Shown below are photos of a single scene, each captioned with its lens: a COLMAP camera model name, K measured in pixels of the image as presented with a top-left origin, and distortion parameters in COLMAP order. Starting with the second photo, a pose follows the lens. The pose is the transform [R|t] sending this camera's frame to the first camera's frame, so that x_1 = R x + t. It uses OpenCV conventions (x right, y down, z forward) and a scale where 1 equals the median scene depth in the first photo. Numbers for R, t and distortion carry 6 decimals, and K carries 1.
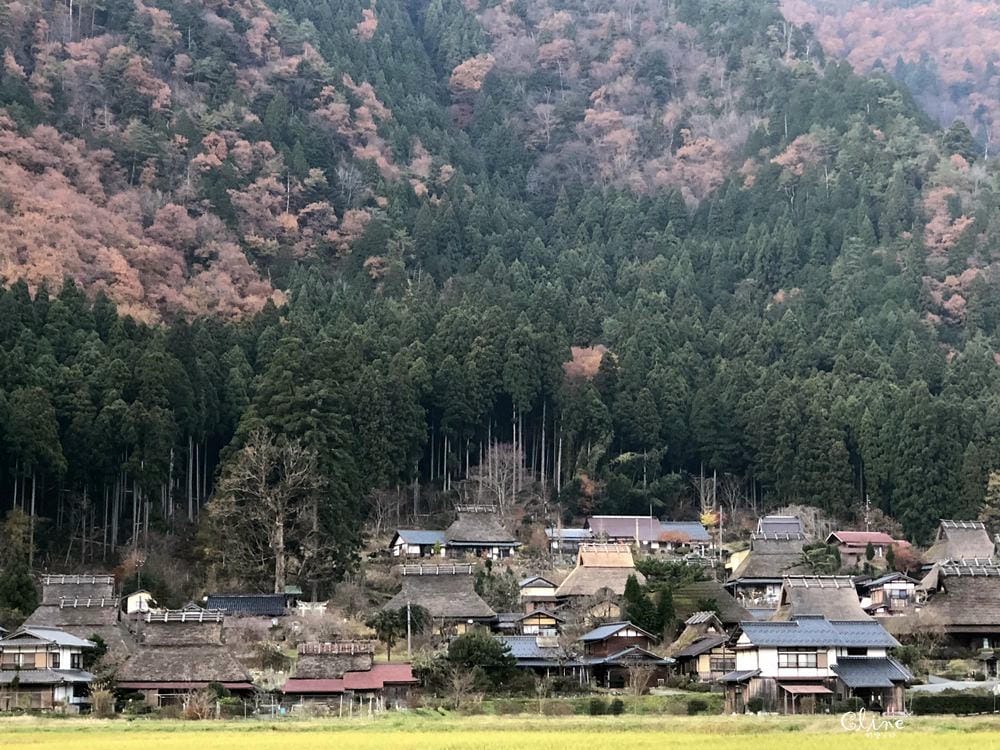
lens RADIAL K [[2387.1, 0, 500.0], [0, 2387.1, 375.0], [0, 0, 1]] dist [0.020834, 0.602394]
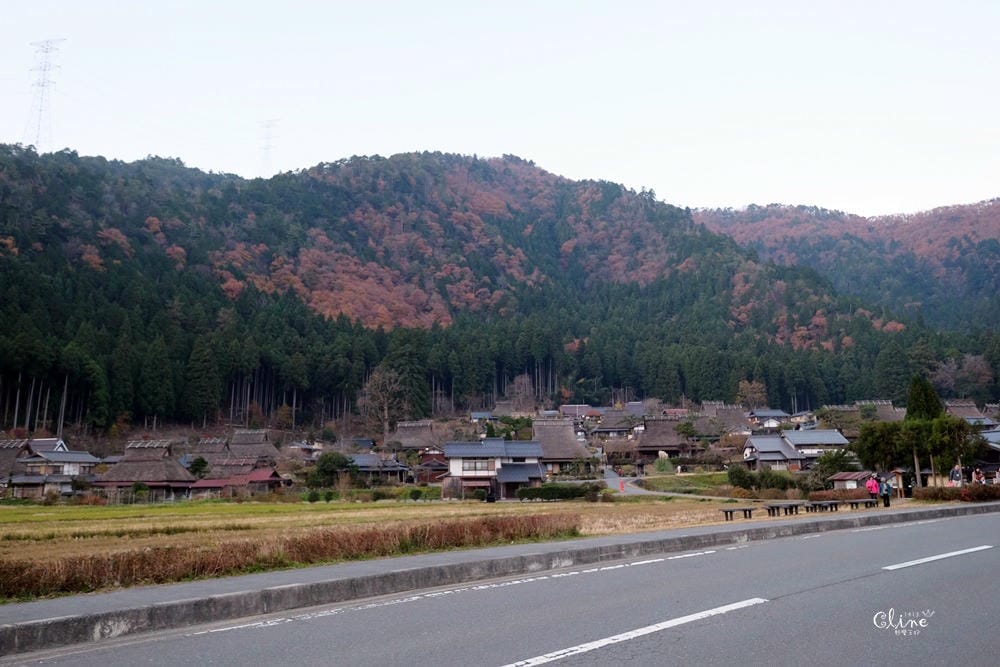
lens RADIAL K [[790.6, 0, 500.0], [0, 790.6, 333.5], [0, 0, 1]] dist [0.015591, 0.000697]
pose [[0.983579, -0.038762, -0.176264, 0.084352], [0.029575, 0.998078, -0.054451, 0.021195], [0.178036, 0.048343, 0.982836, 0.167448]]
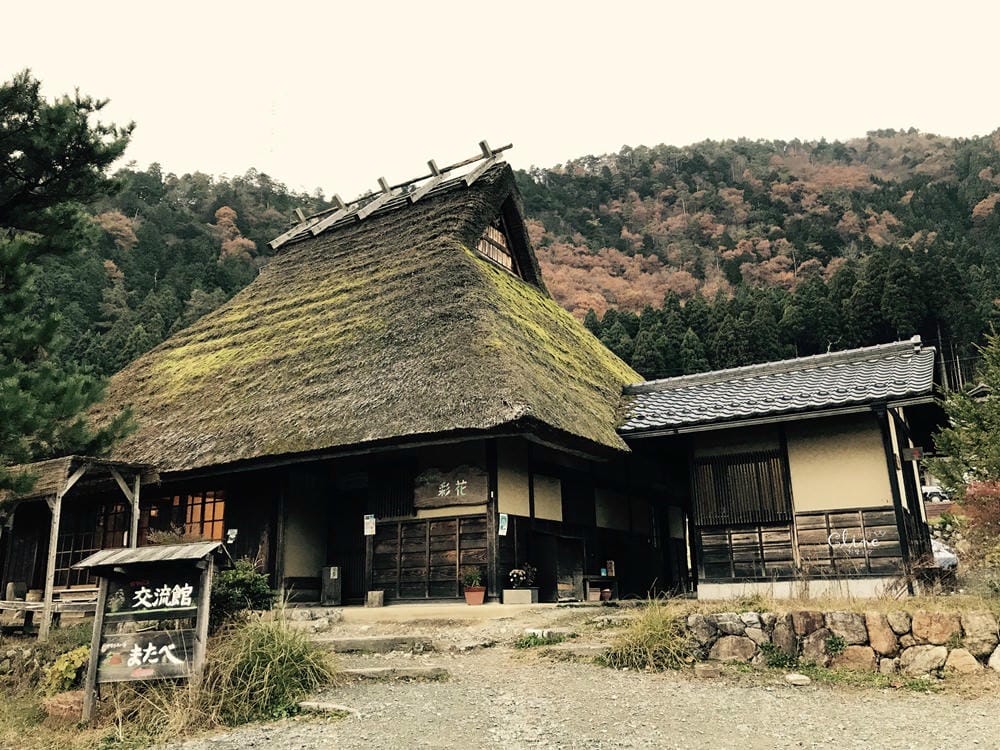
lens RADIAL K [[821.9, 0, 500.0], [0, 821.9, 375.0], [0, 0, 1]] dist [0.013508, 0.007377]
pose [[0.781505, -0.176336, -0.598461, 0.062447], [0.103776, 0.982605, -0.154007, 0.052065], [0.615208, 0.058251, 0.786210, 0.468354]]
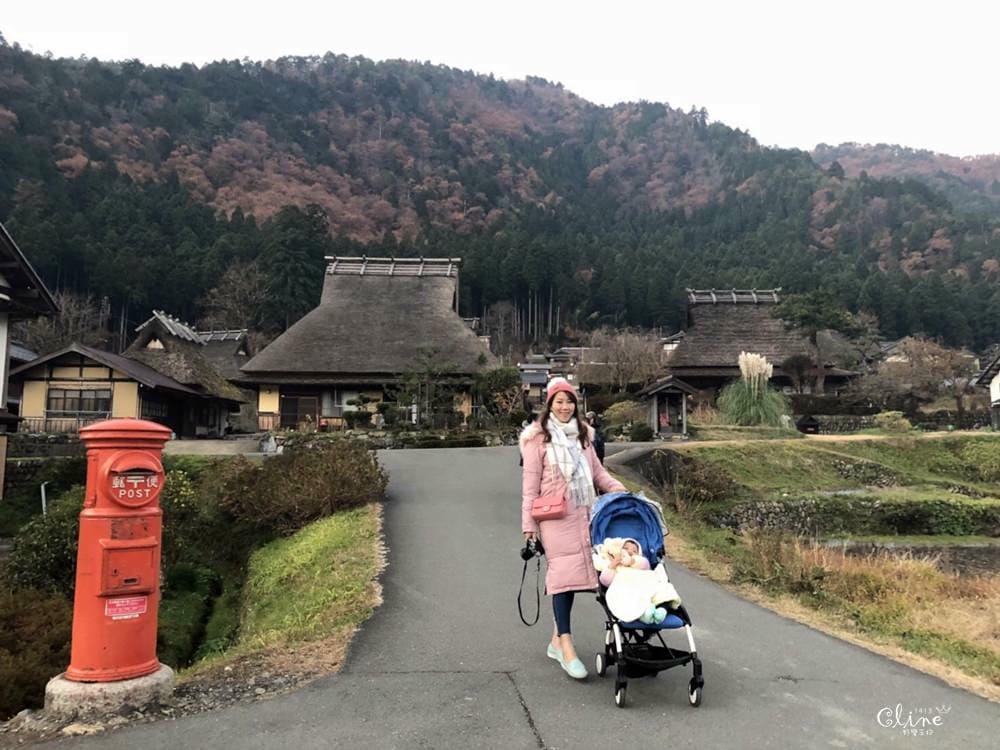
lens RADIAL K [[817.3, 0, 500.0], [0, 817.3, 375.0], [0, 0, 1]] dist [0.019280, -0.007716]
pose [[0.975093, -0.008811, -0.221622, 0.083699], [0.014930, 0.999552, 0.025948, 0.044729], [0.221294, -0.028611, 0.974787, 0.341216]]
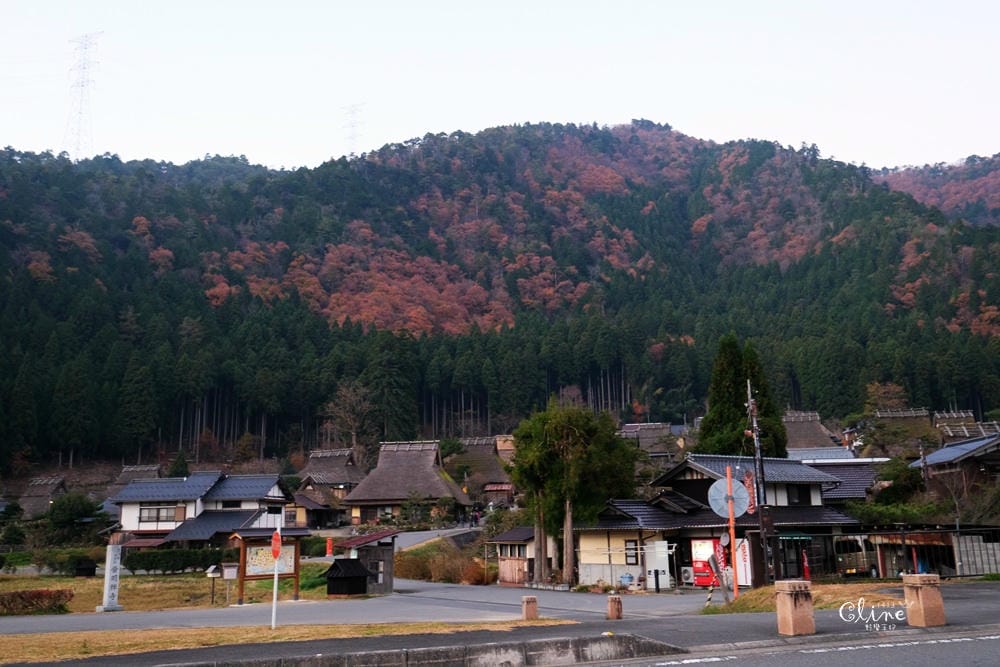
lens RADIAL K [[931.2, 0, 500.0], [0, 931.2, 333.5], [0, 0, 1]] dist [0.015721, -0.002827]
pose [[0.927366, -0.087476, -0.363785, 0.148958], [0.063225, 0.994941, -0.078070, 0.028911], [0.368774, 0.049399, 0.928206, 0.236730]]
